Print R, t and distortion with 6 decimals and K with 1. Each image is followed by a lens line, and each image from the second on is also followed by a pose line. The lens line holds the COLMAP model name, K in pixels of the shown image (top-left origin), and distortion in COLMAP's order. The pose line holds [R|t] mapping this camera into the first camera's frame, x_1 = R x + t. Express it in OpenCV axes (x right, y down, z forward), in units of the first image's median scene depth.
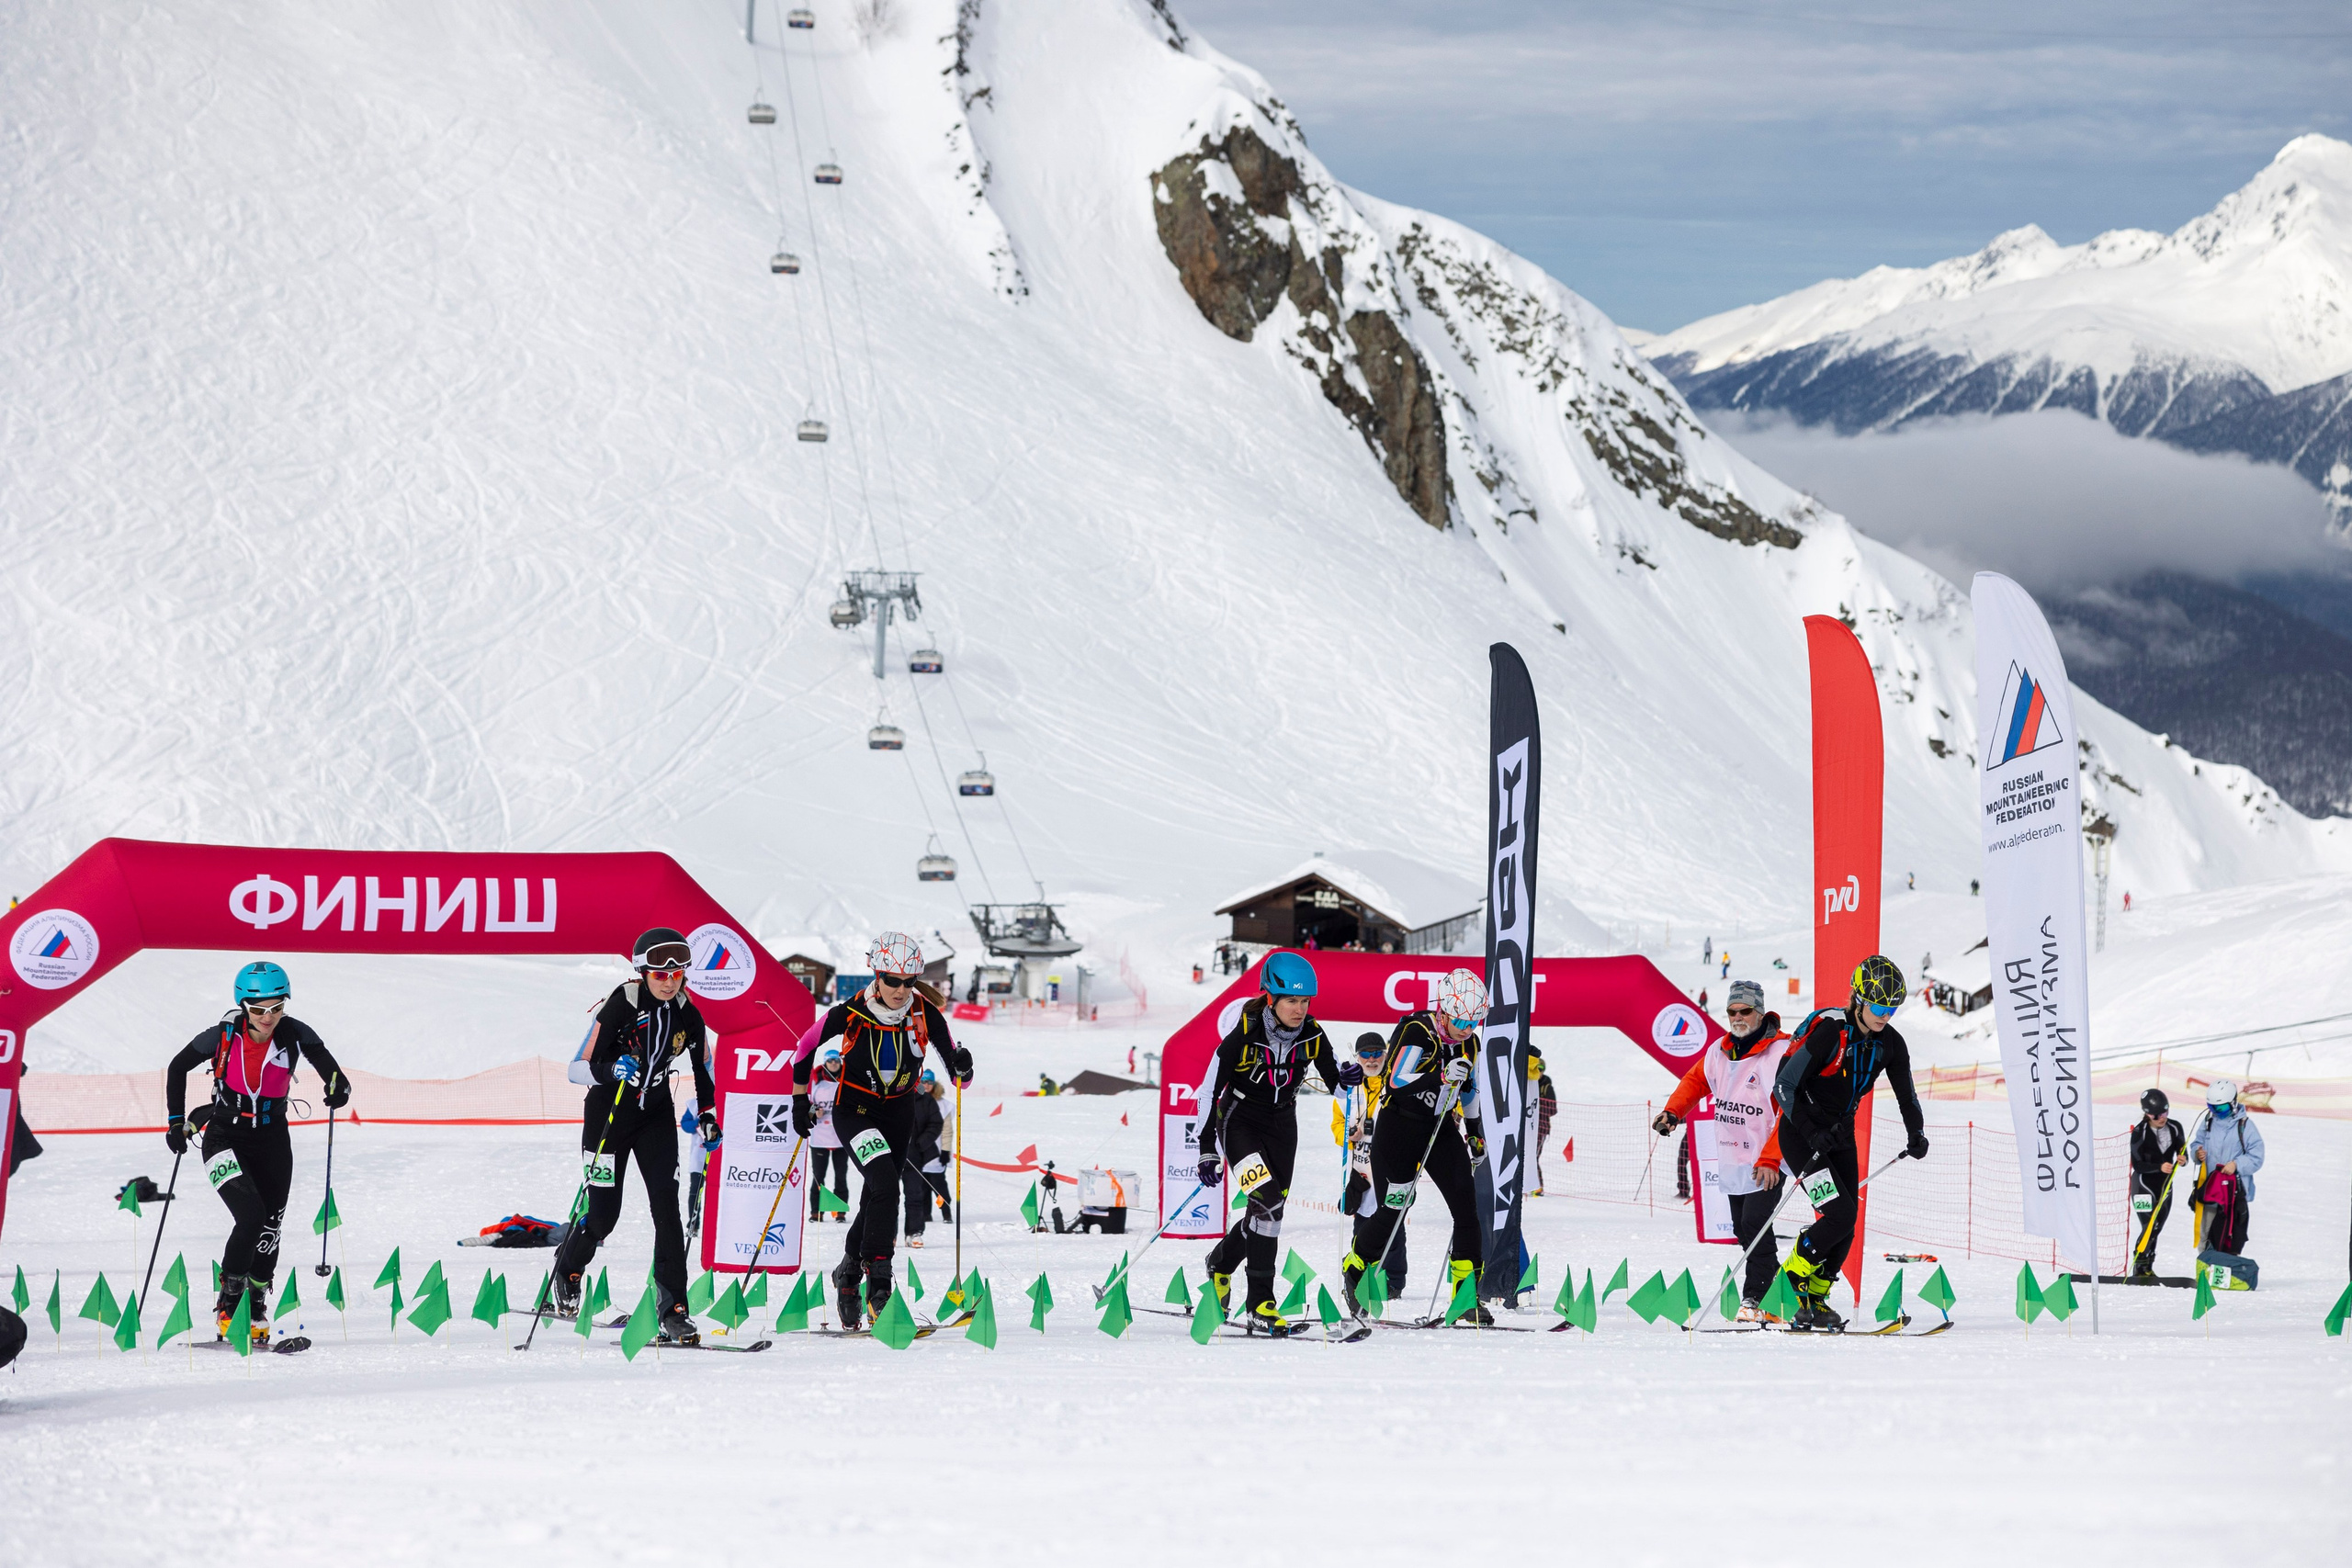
lens RADIAL K [[4365.6, 0, 1177.5], [0, 4365.6, 779.9], [0, 0, 1]] dist [0.044872, 0.000000]
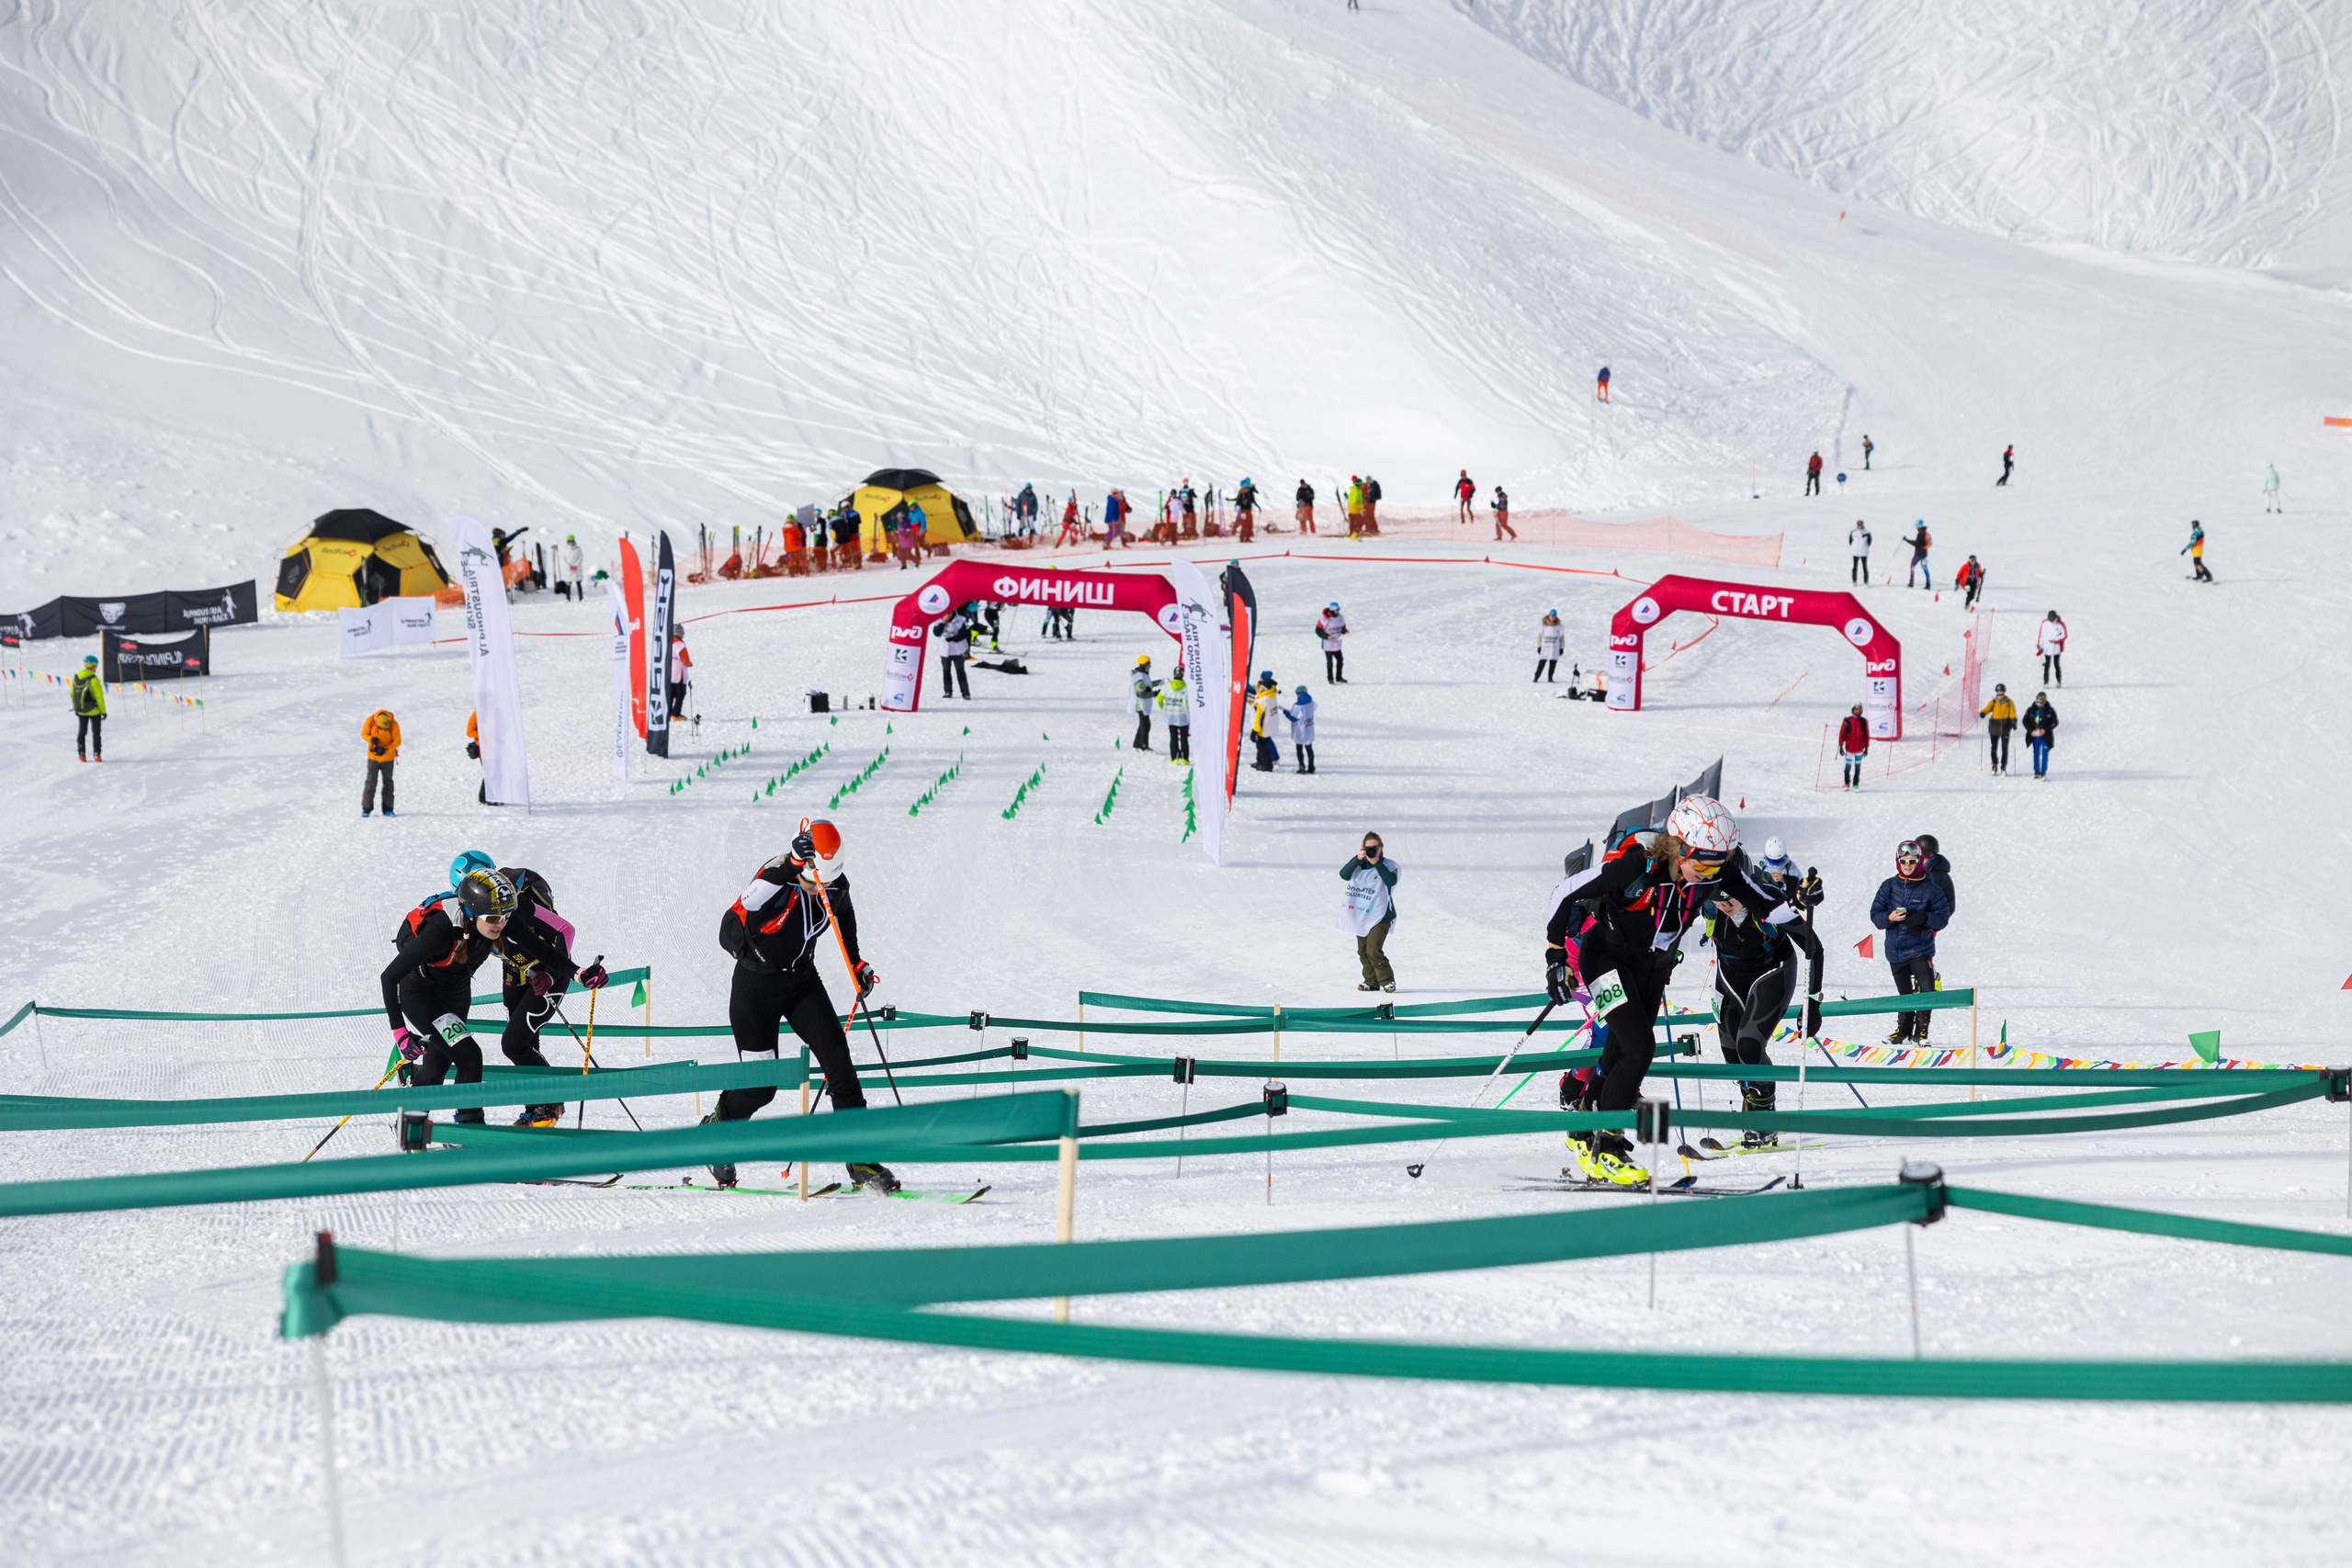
lens RADIAL K [[4438.7, 0, 1170.1], [0, 4438.7, 780.9], [0, 0, 1]] dist [0.036862, 0.000000]
pose [[0.878985, 0.112363, -0.463422, 0.124732], [-0.023182, 0.980761, 0.193829, -0.041548], [0.476286, -0.159630, 0.864679, -0.145173]]
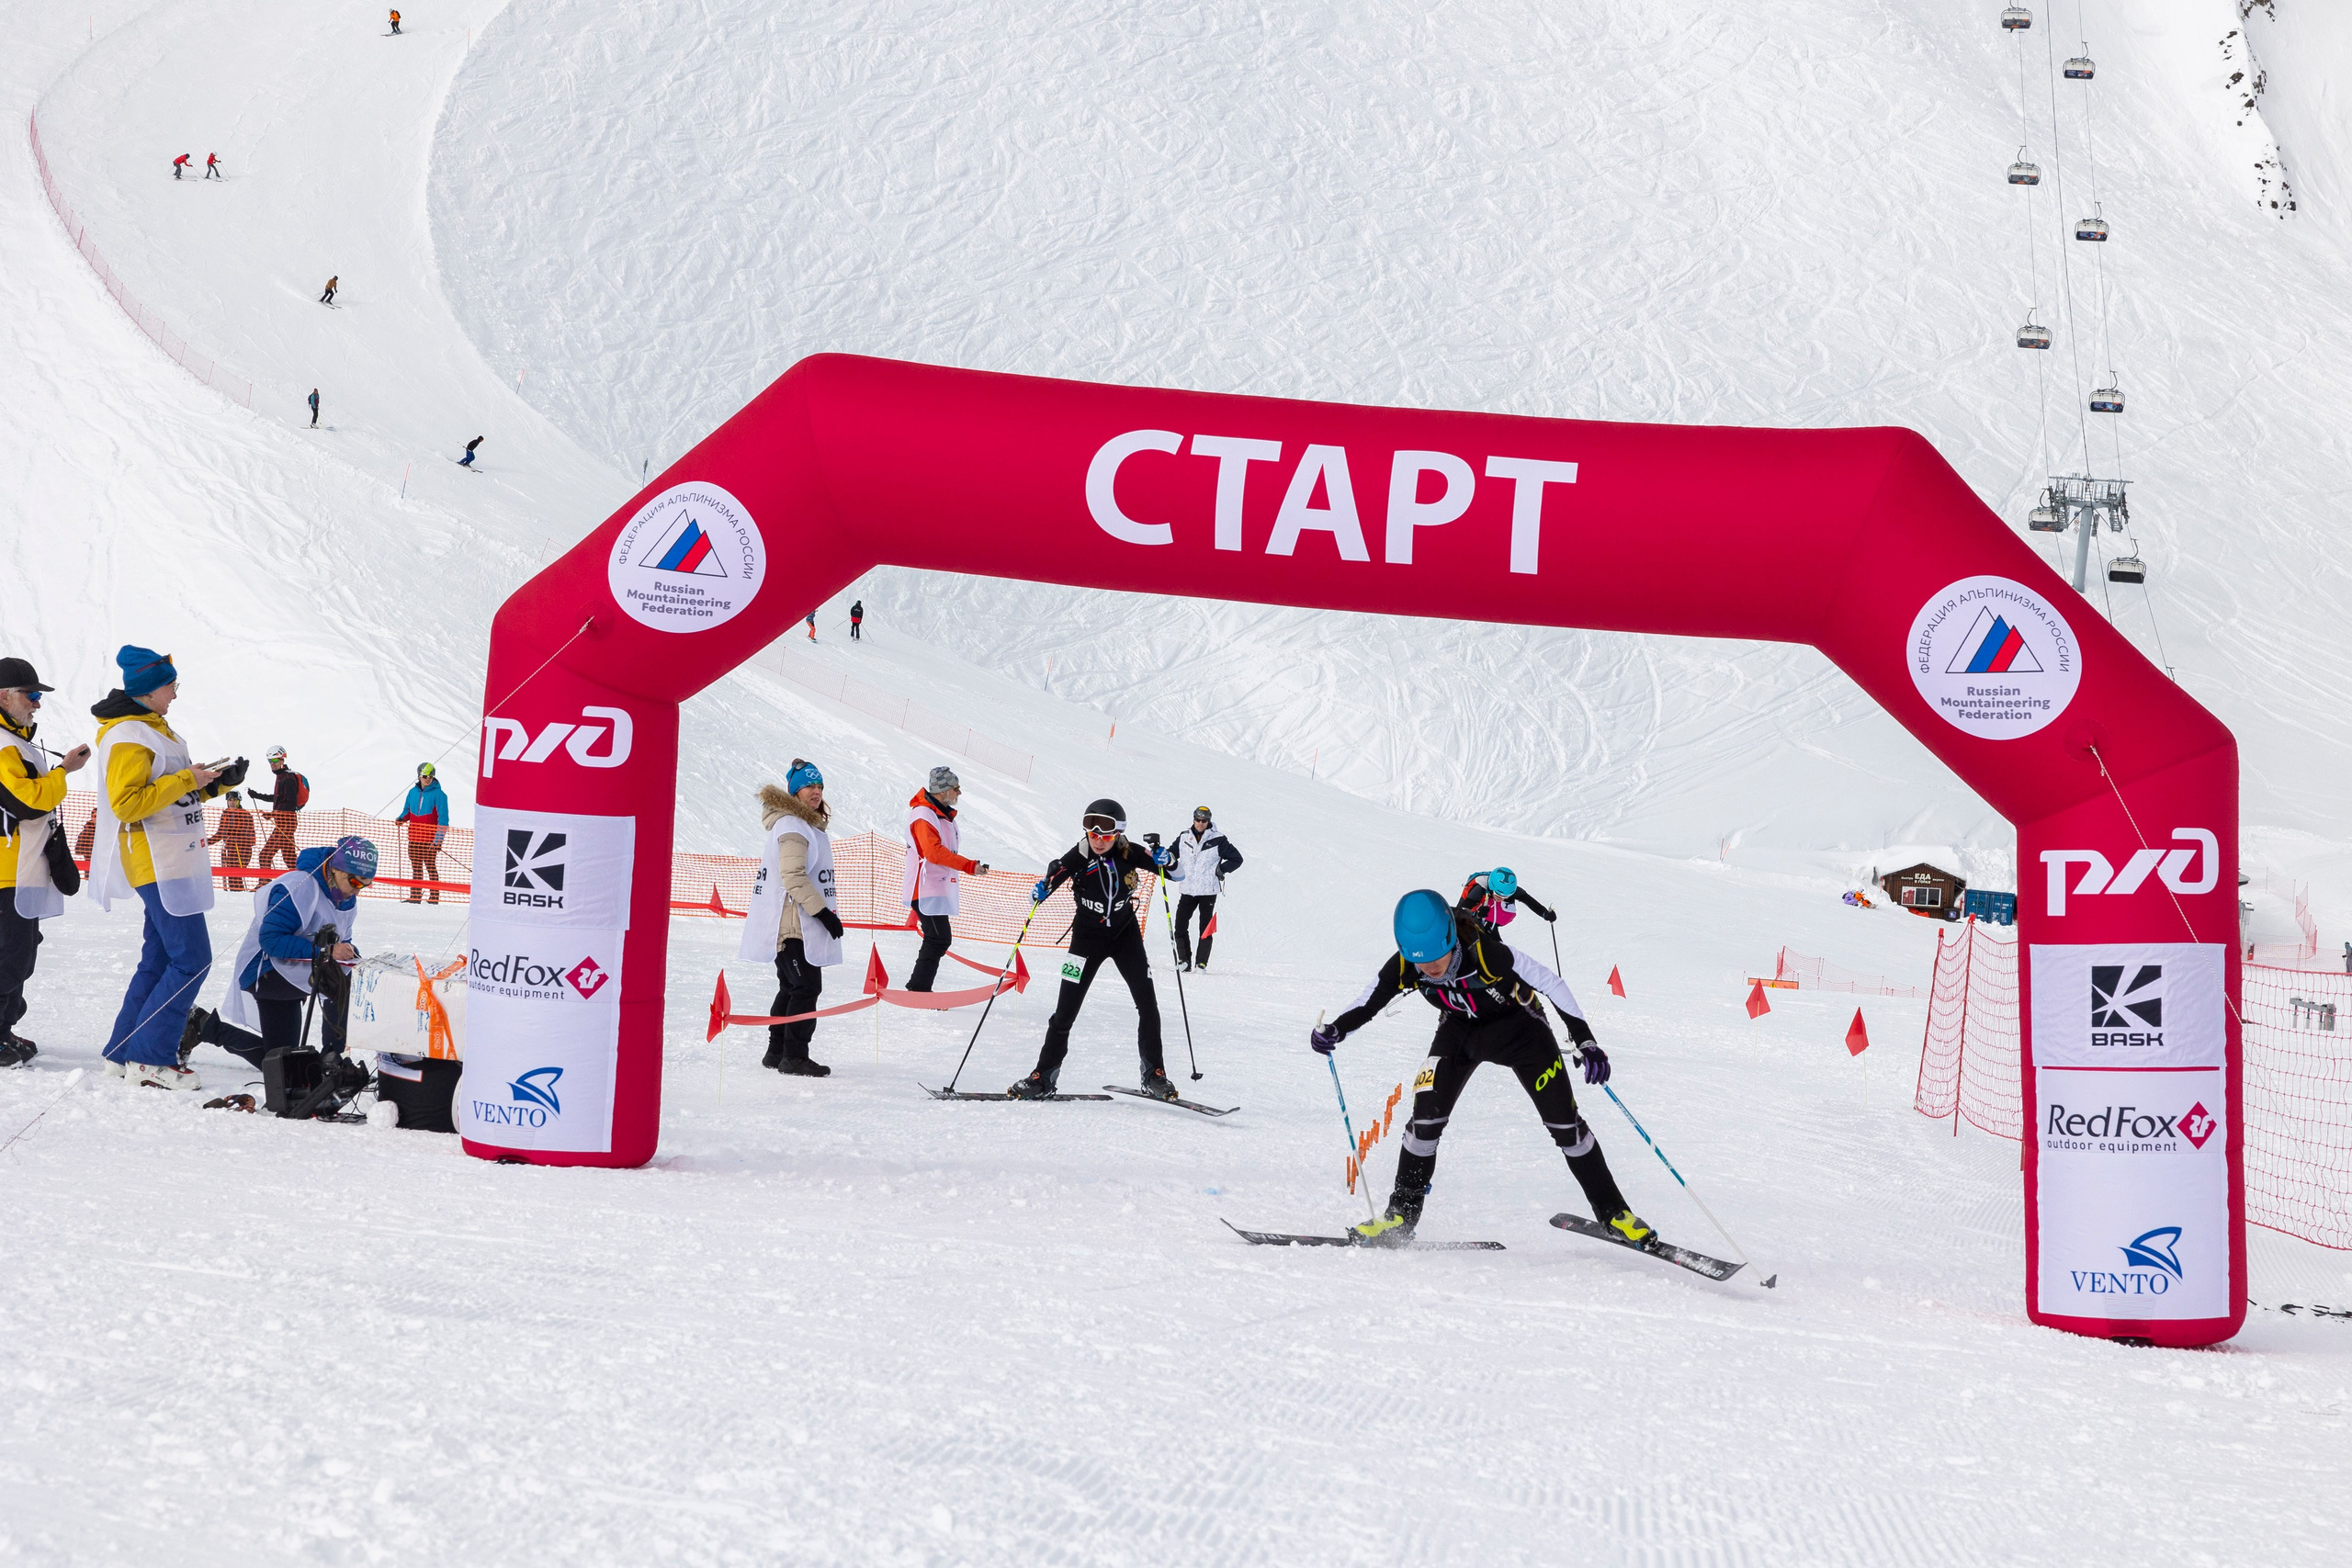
lens RADIAL K [[4043.4, 0, 1170.7], [0, 4043.4, 795.6], [0, 0, 1]] dist [0.033534, 0.000000]
pose [[0.947843, 0.064634, -0.312116, 0.023952], [-0.059274, 0.997886, 0.026639, 0.010016], [0.313178, -0.006749, 0.949670, 0.110812]]
